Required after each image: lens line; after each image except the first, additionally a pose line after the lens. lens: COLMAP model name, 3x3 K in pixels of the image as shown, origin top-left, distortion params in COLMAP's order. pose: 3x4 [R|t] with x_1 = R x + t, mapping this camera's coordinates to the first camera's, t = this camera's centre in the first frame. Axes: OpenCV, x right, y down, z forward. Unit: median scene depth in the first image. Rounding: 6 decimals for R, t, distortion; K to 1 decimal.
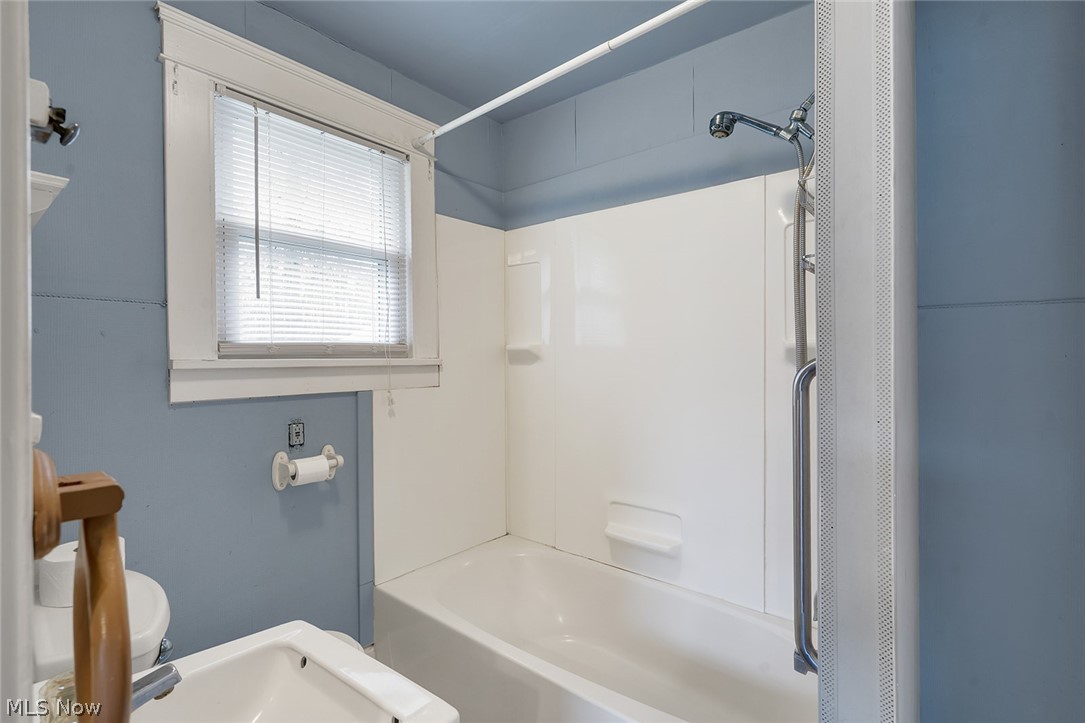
lens RADIAL K [[498.4, 0, 542.5], [0, 498.4, 361.5], [0, 0, 1]] dist [-0.000270, 0.000188]
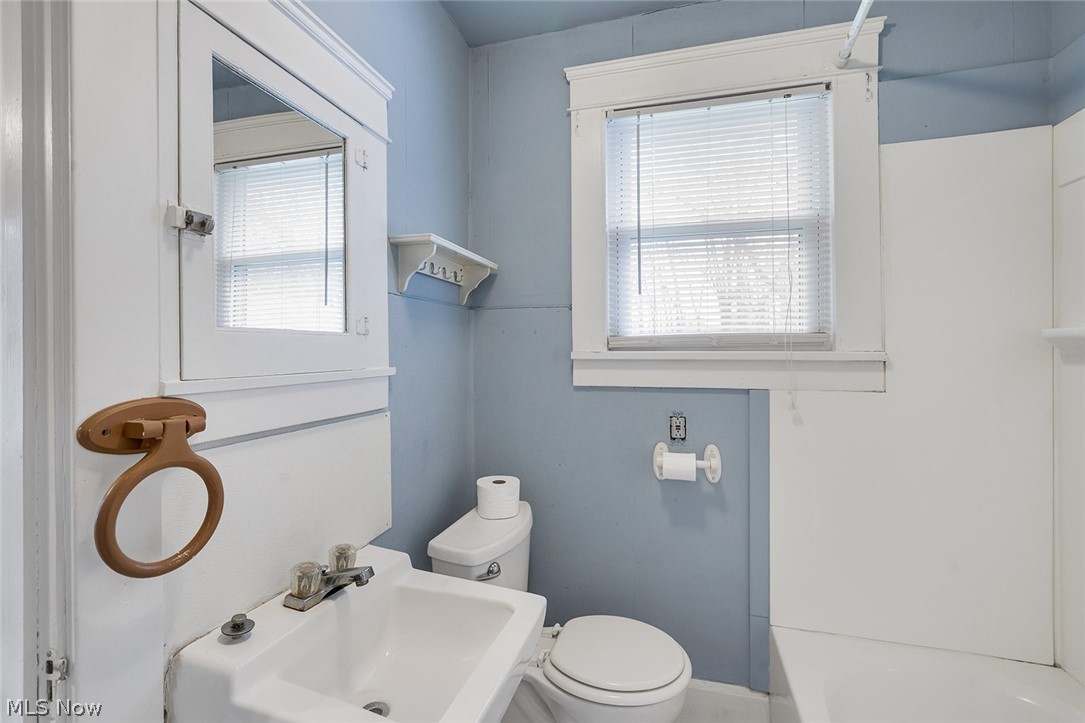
lens RADIAL K [[491.2, 0, 540.5], [0, 491.2, 353.2], [0, 0, 1]] dist [-0.003887, 0.000211]
pose [[0.398127, 0.010516, -0.917270, 0.280360], [-0.007849, 0.999937, 0.008057, -0.006693], [0.917297, 0.003992, 0.398184, 0.351467]]
